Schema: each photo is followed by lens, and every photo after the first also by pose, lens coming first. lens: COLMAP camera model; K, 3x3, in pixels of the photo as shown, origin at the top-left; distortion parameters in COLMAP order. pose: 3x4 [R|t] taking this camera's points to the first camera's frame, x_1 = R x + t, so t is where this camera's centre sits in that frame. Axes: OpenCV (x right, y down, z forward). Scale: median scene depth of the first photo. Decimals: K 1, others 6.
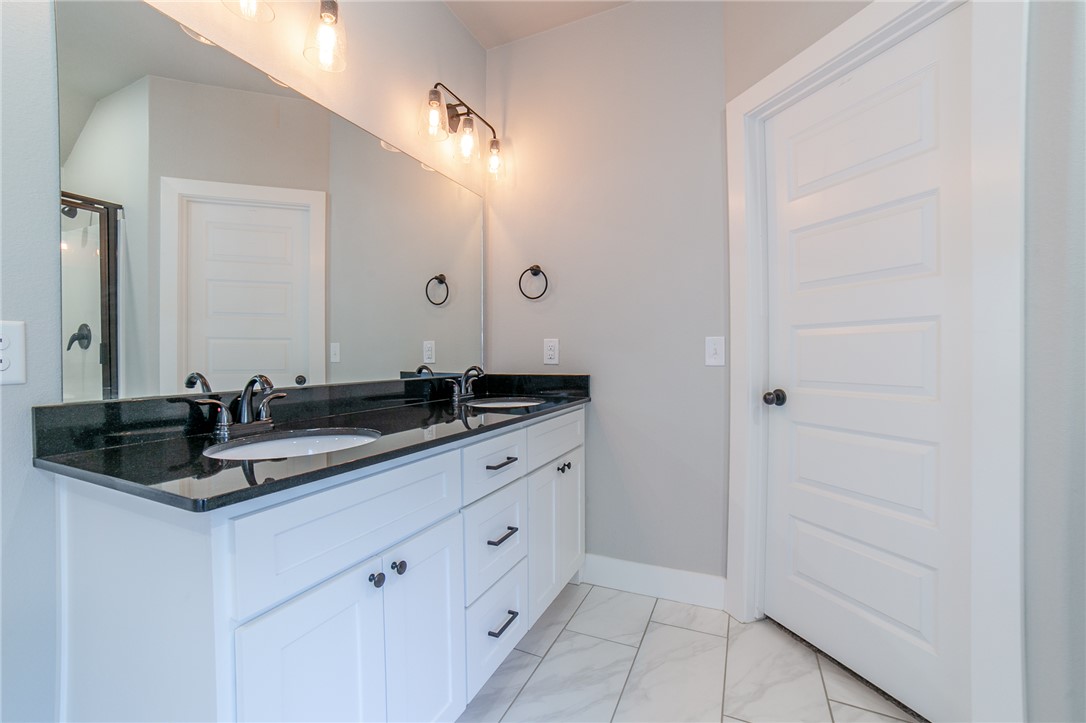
lens RADIAL K [[483.0, 0, 541.5], [0, 483.0, 360.4], [0, 0, 1]] dist [-0.099574, 0.057577]
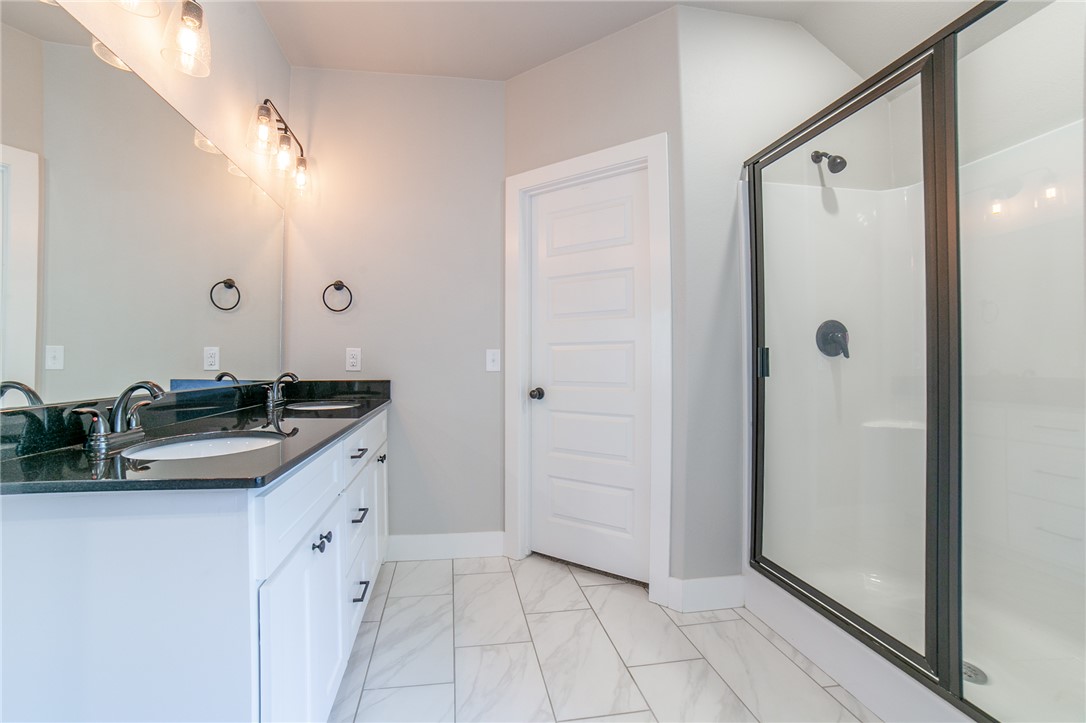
lens RADIAL K [[471.7, 0, 547.1], [0, 471.7, 356.7], [0, 0, 1]] dist [-0.084265, 0.035444]
pose [[0.815772, 0.012289, 0.578244, -0.284653], [0.001558, 0.999724, -0.023443, 0.001424], [-0.578372, 0.020025, 0.815527, -0.162158]]
